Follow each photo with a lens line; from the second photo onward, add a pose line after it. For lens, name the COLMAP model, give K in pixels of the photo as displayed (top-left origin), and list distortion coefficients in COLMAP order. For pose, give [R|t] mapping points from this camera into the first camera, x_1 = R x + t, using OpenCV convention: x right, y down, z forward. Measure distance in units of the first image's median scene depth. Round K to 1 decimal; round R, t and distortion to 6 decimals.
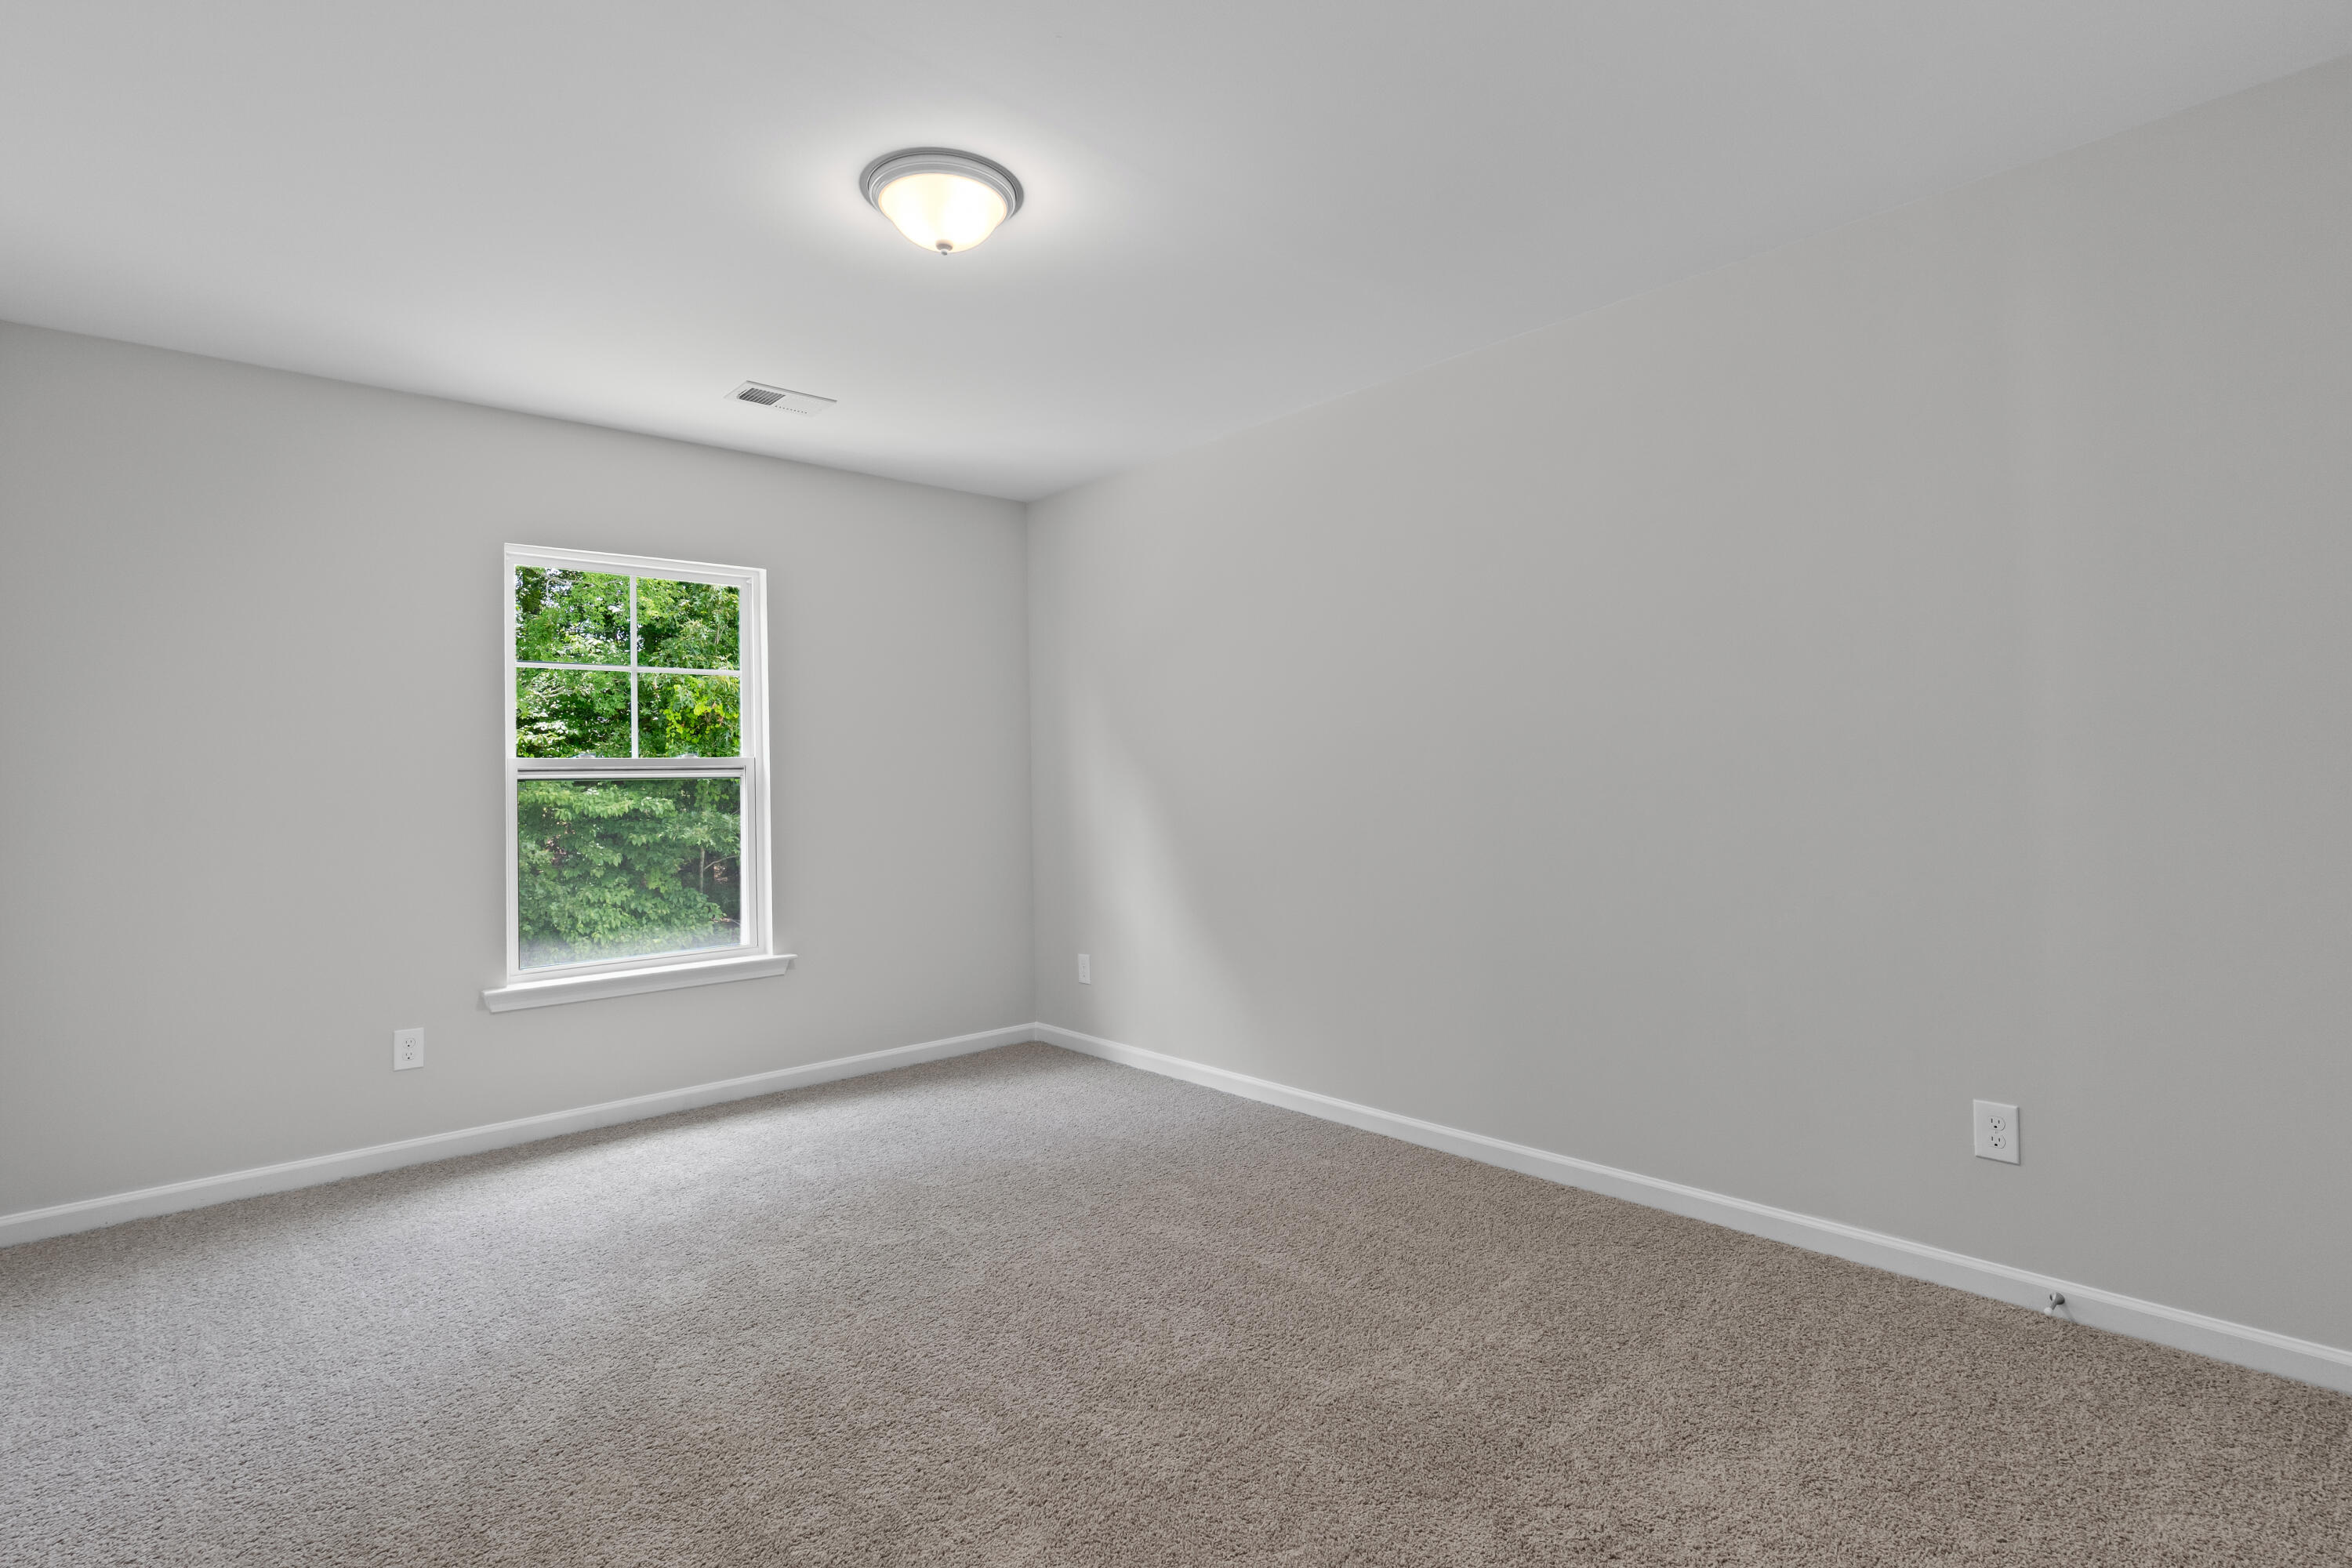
lens RADIAL K [[1067.3, 0, 1179.7], [0, 1067.3, 773.0], [0, 0, 1]] dist [-0.002354, -0.000721]
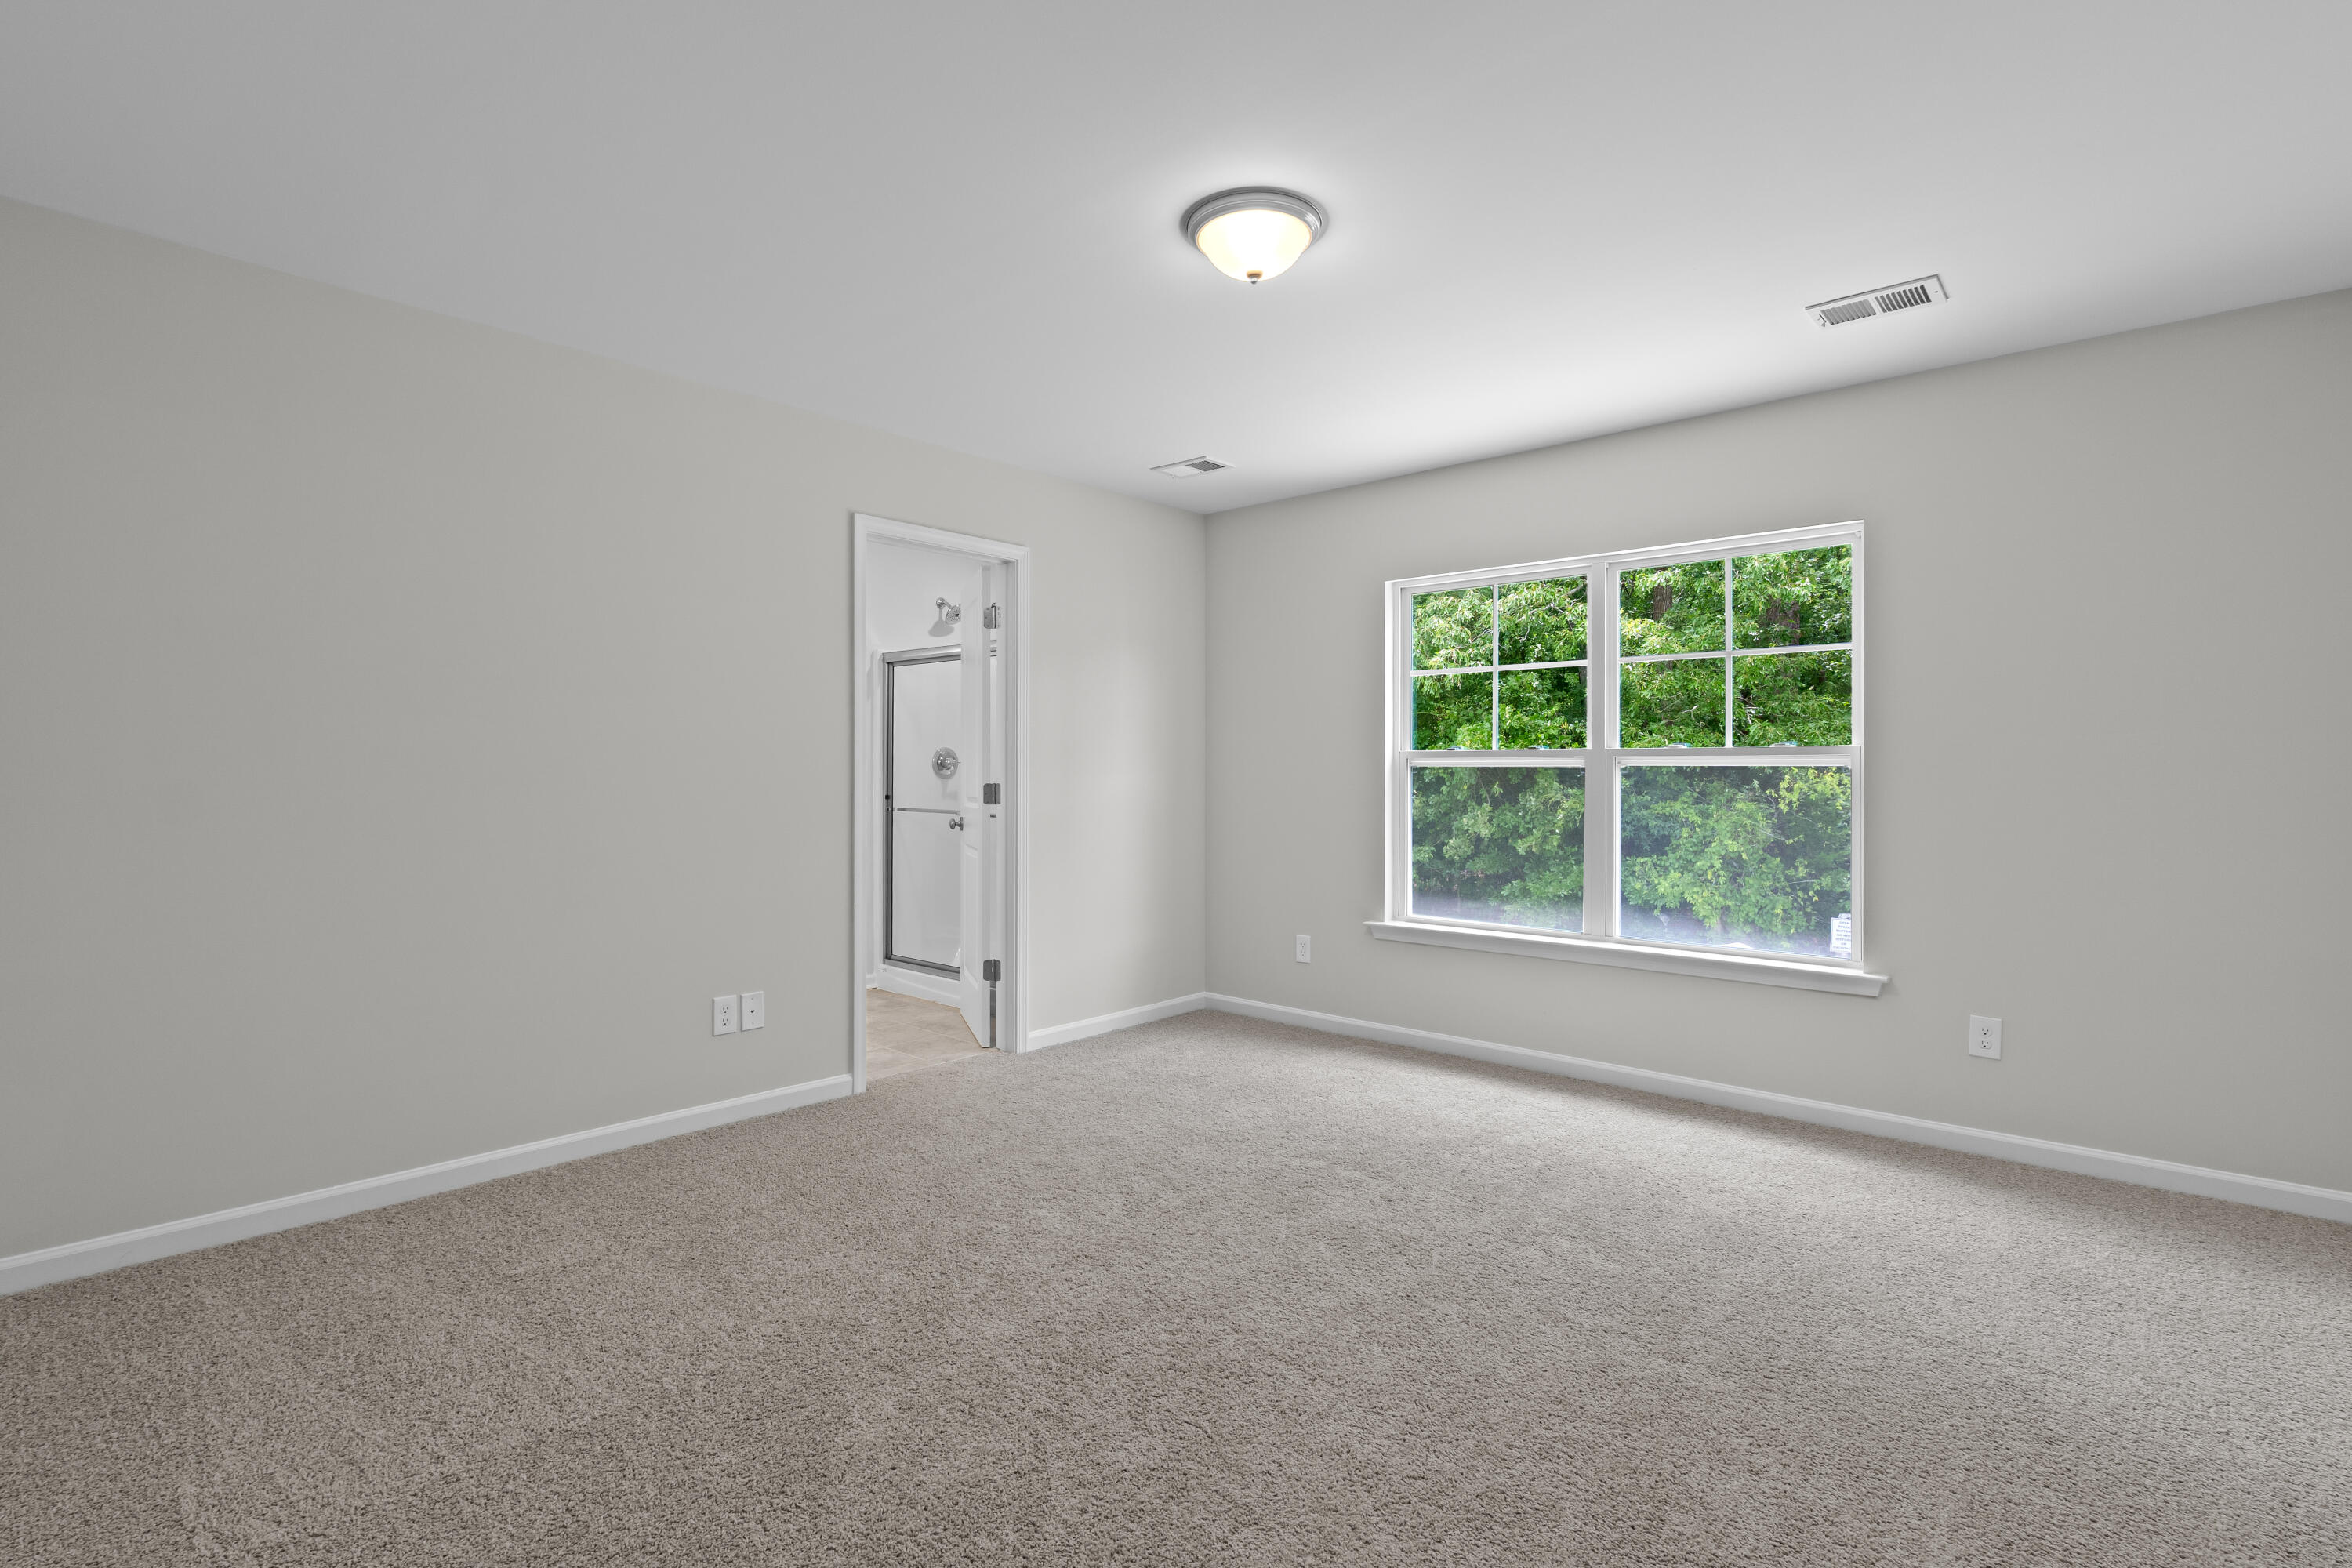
lens RADIAL K [[1067.3, 0, 1187.0], [0, 1067.3, 794.3], [0, 0, 1]] dist [-0.002354, -0.000721]
pose [[0.090844, 0.023354, -0.995591, 0.425555], [0.010622, 0.999645, 0.024418, 0.004047], [0.995808, -0.012794, 0.090564, 0.410675]]
